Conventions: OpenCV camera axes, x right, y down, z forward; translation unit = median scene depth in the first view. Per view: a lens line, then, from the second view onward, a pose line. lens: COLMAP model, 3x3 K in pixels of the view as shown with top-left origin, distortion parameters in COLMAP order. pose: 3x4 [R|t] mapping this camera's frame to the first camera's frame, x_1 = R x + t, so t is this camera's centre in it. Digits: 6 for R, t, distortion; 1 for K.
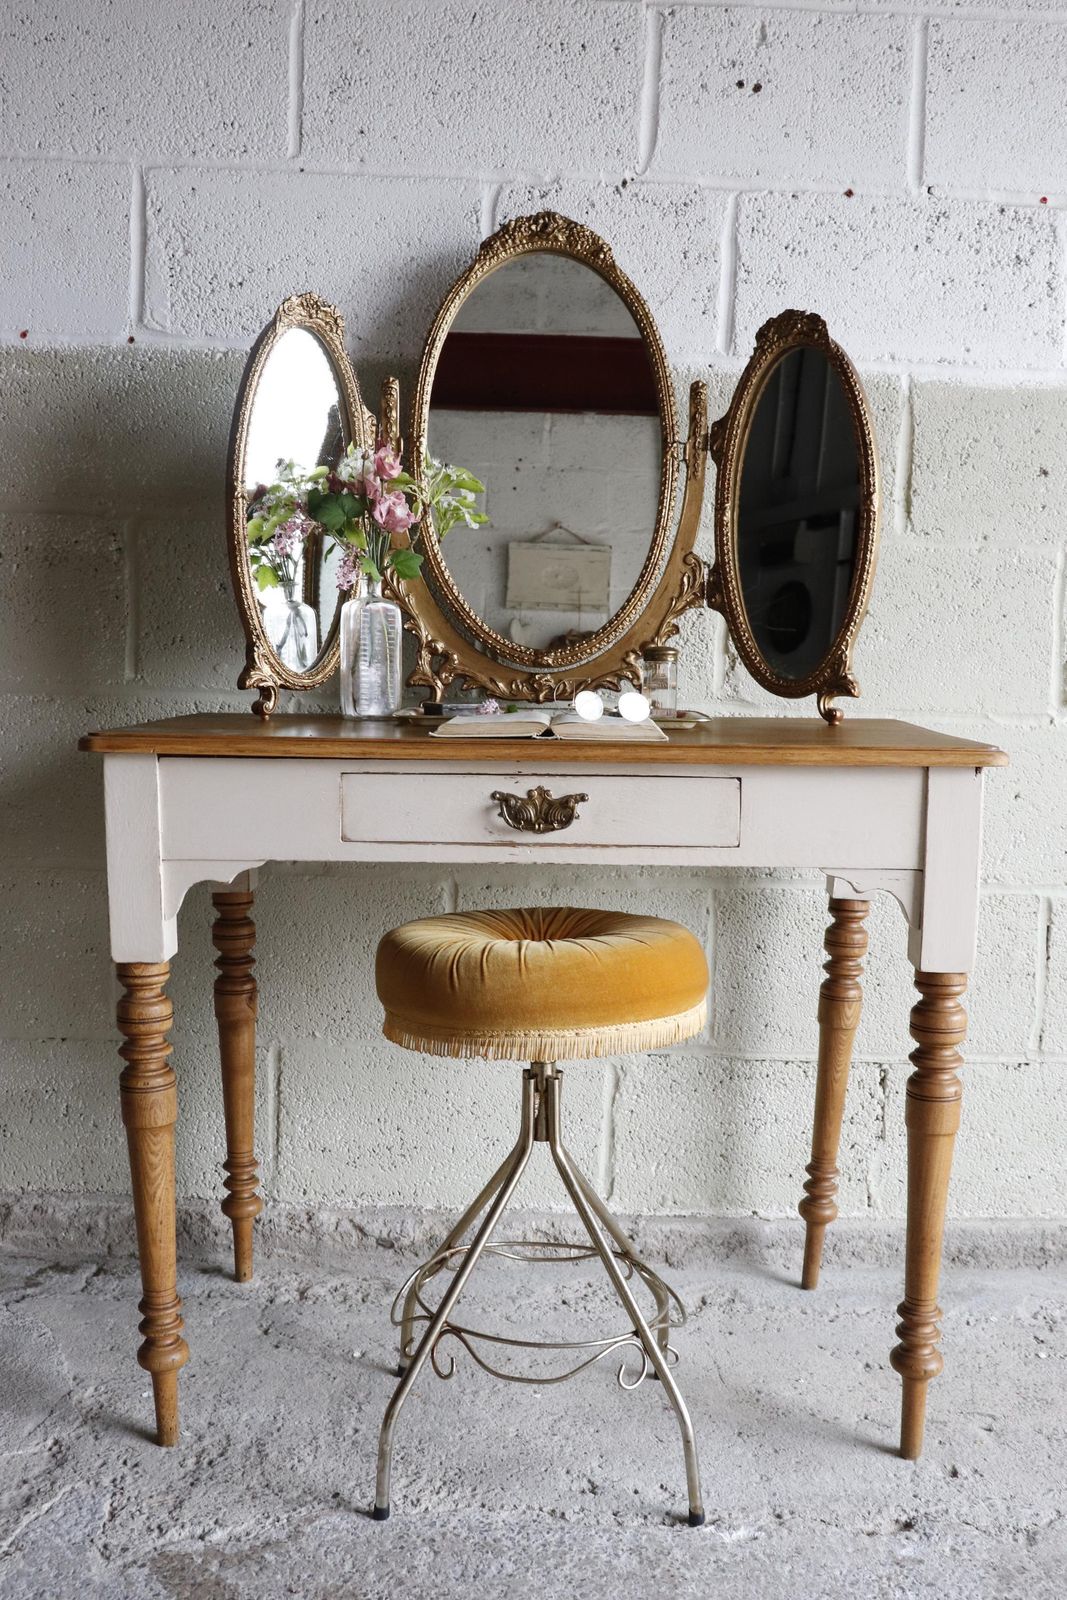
lens RADIAL K [[1461.6, 0, 540.7], [0, 1461.6, 792.9], [0, 0, 1]] dist [-0.083685, 0.000000]
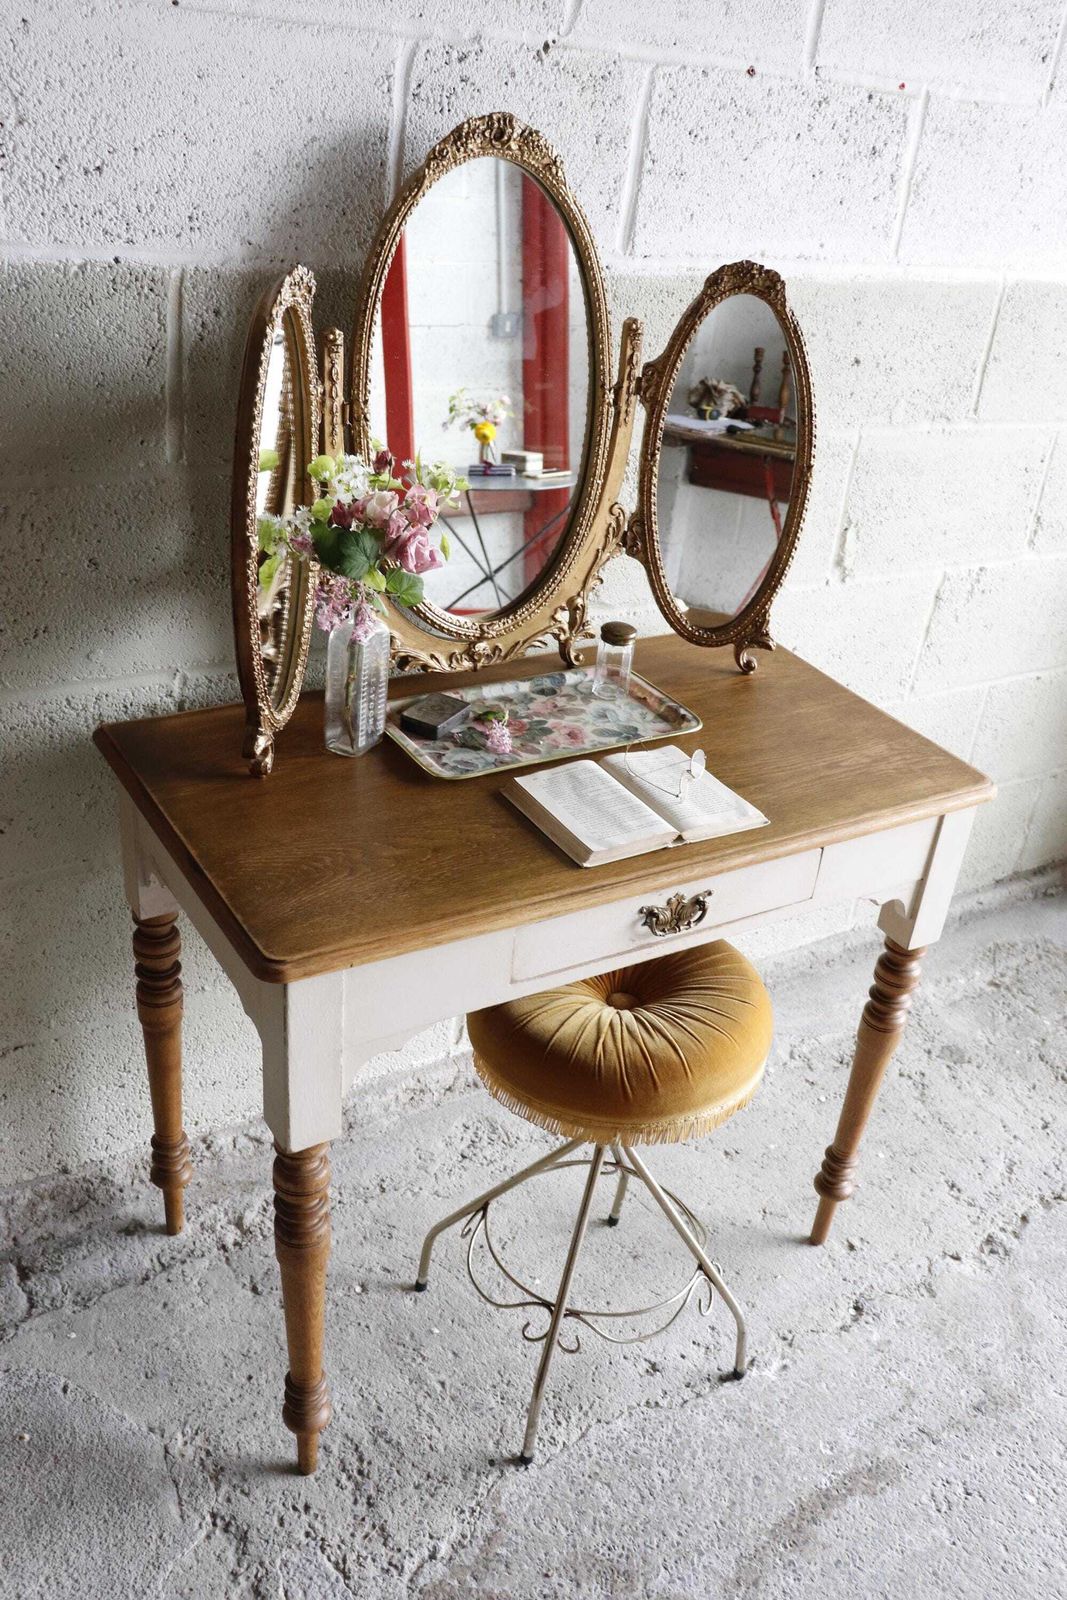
lens RADIAL K [[1461.6, 0, 542.2], [0, 1461.6, 791.6], [0, 0, 1]] dist [-0.083685, 0.000000]
pose [[0.842668, -0.194856, 0.501937, -0.460783], [-0.036993, 0.909064, 0.415011, -0.389440], [-0.537161, -0.368285, 0.758831, 0.222193]]
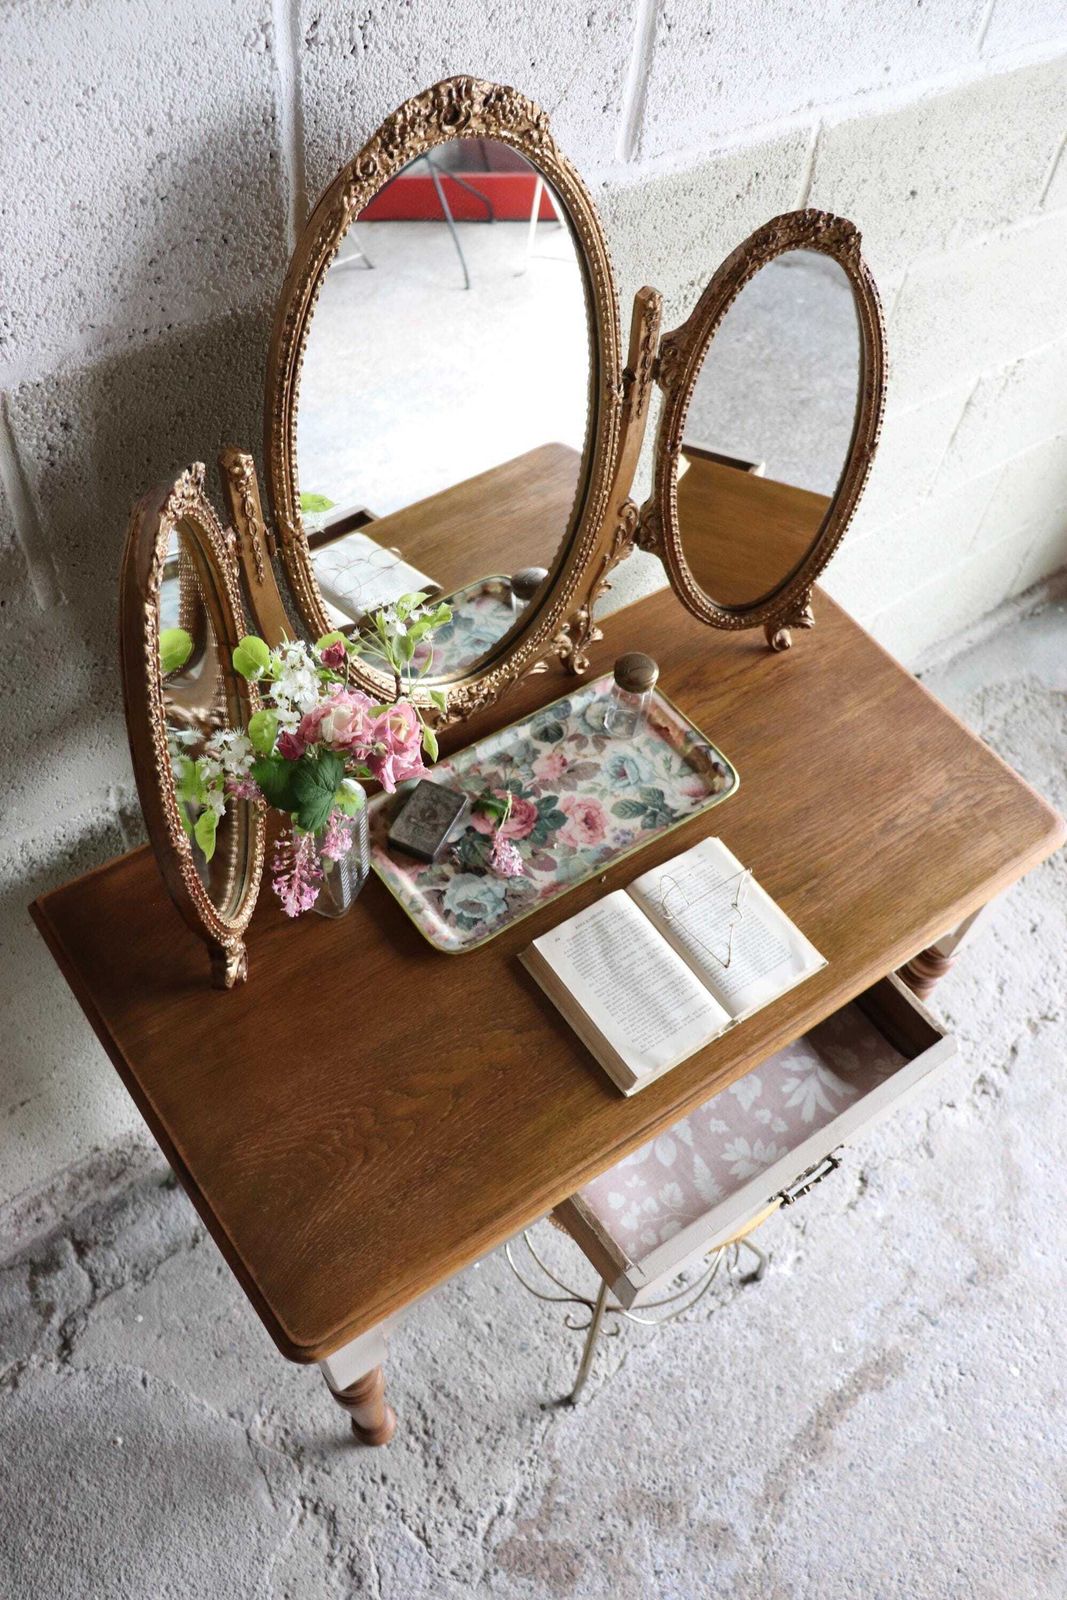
lens RADIAL K [[1303.8, 0, 540.0], [0, 1303.8, 796.2], [0, 0, 1]] dist [-0.172336, 0.140401]
pose [[0.802943, -0.456358, 0.383430, -0.257902], [-0.005606, 0.637470, 0.770455, -0.581225], [-0.596029, -0.620781, 0.509294, 0.592220]]
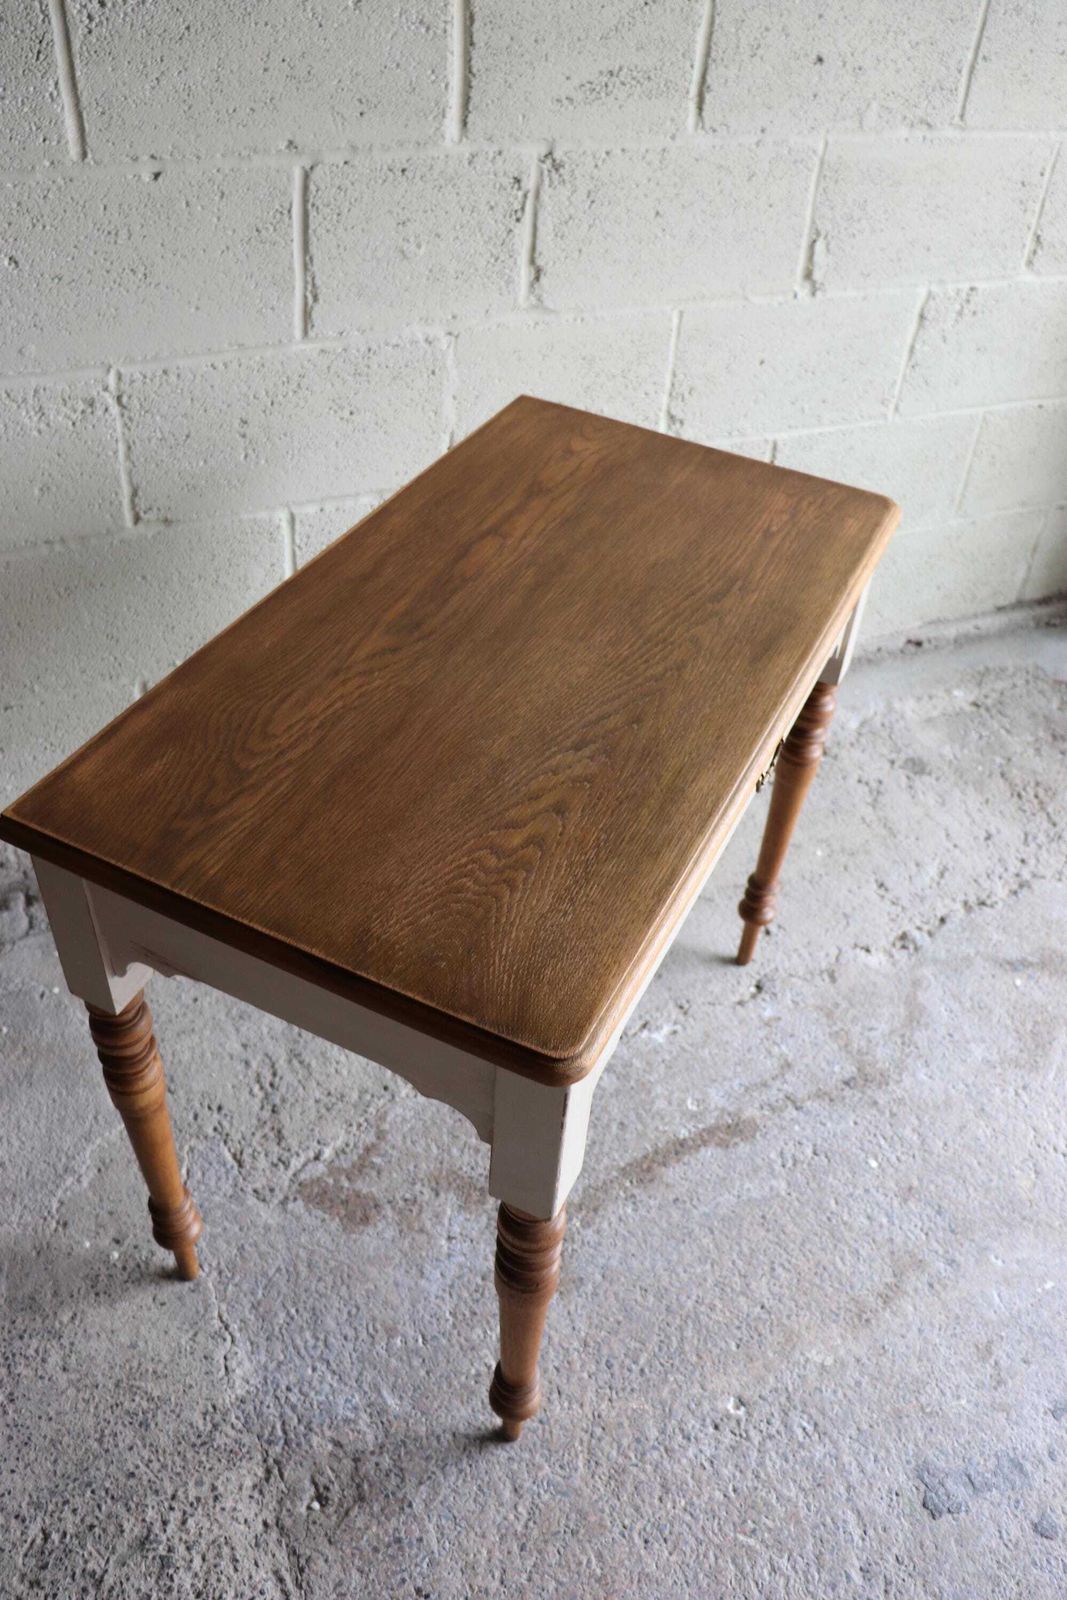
lens RADIAL K [[1303.8, 0, 536.0], [0, 1303.8, 791.1], [0, 0, 1]] dist [-0.172336, 0.140401]
pose [[0.913742, -0.239614, 0.328117, -0.267468], [0.001039, 0.808958, 0.587865, -0.342719], [-0.406294, -0.536817, 0.739428, 0.155776]]
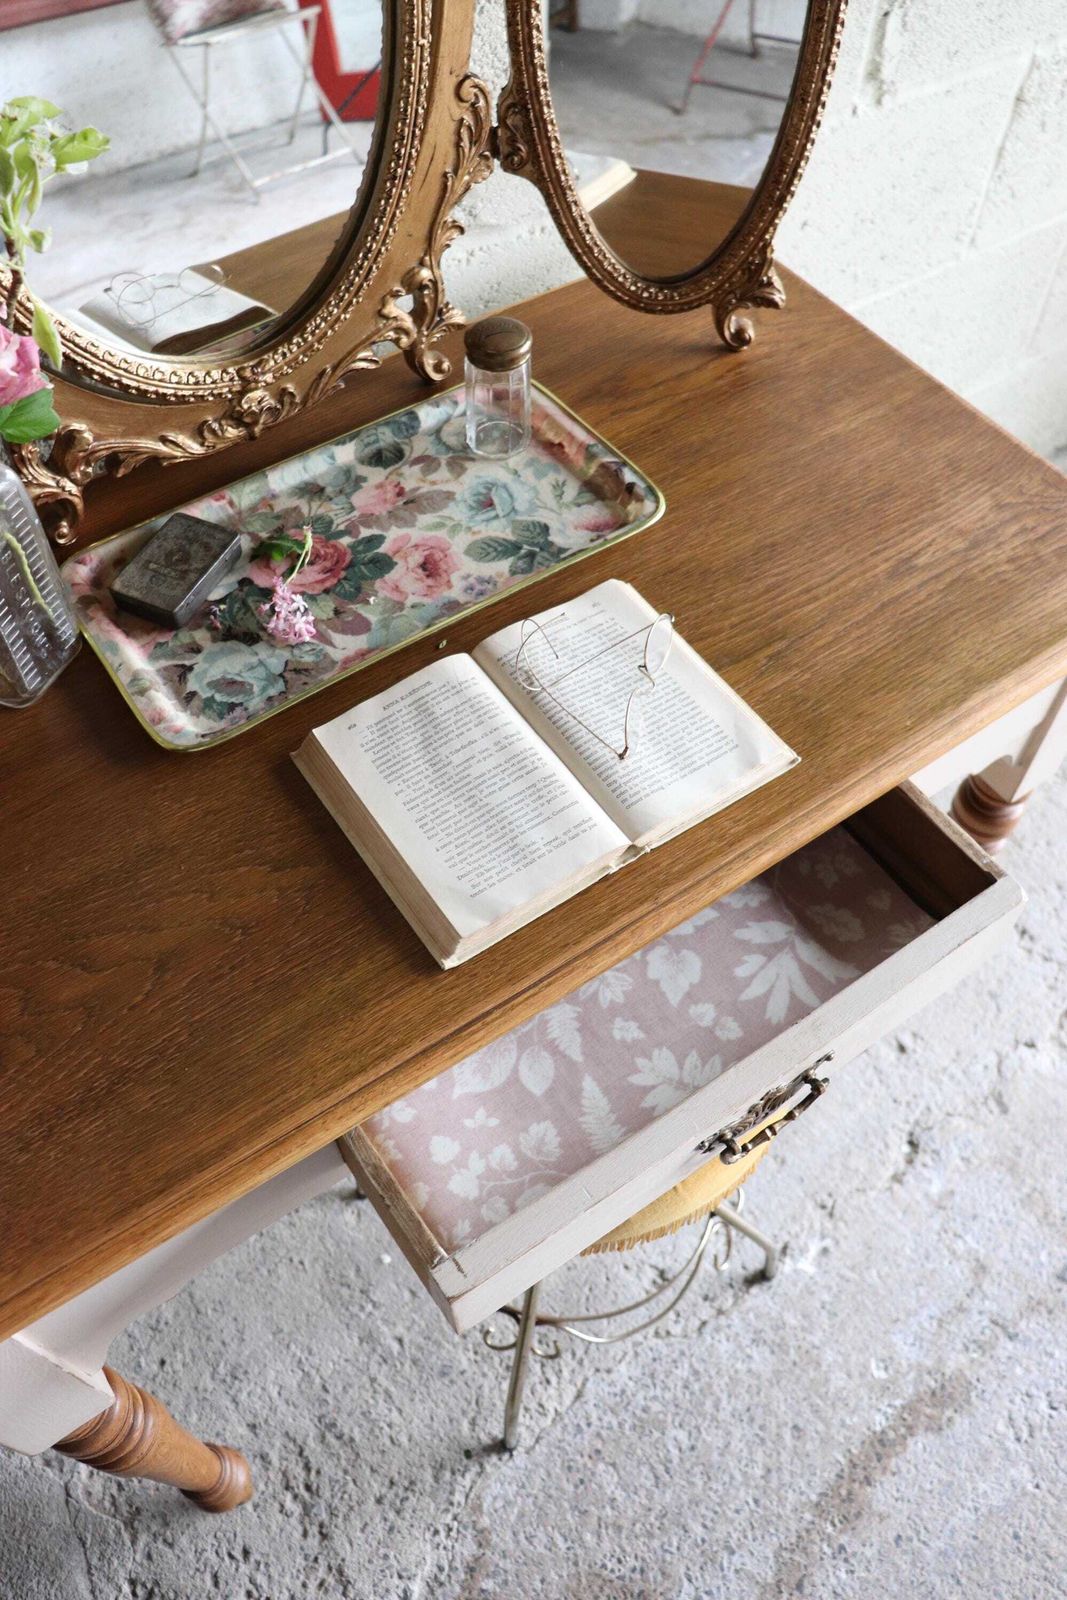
lens RADIAL K [[1303.8, 0, 550.4], [0, 1303.8, 793.7], [0, 0, 1]] dist [-0.172336, 0.140401]
pose [[0.810403, -0.477932, 0.338863, -0.133516], [0.054442, 0.637320, 0.768674, -0.332653], [-0.583338, -0.604488, 0.542505, 0.606563]]
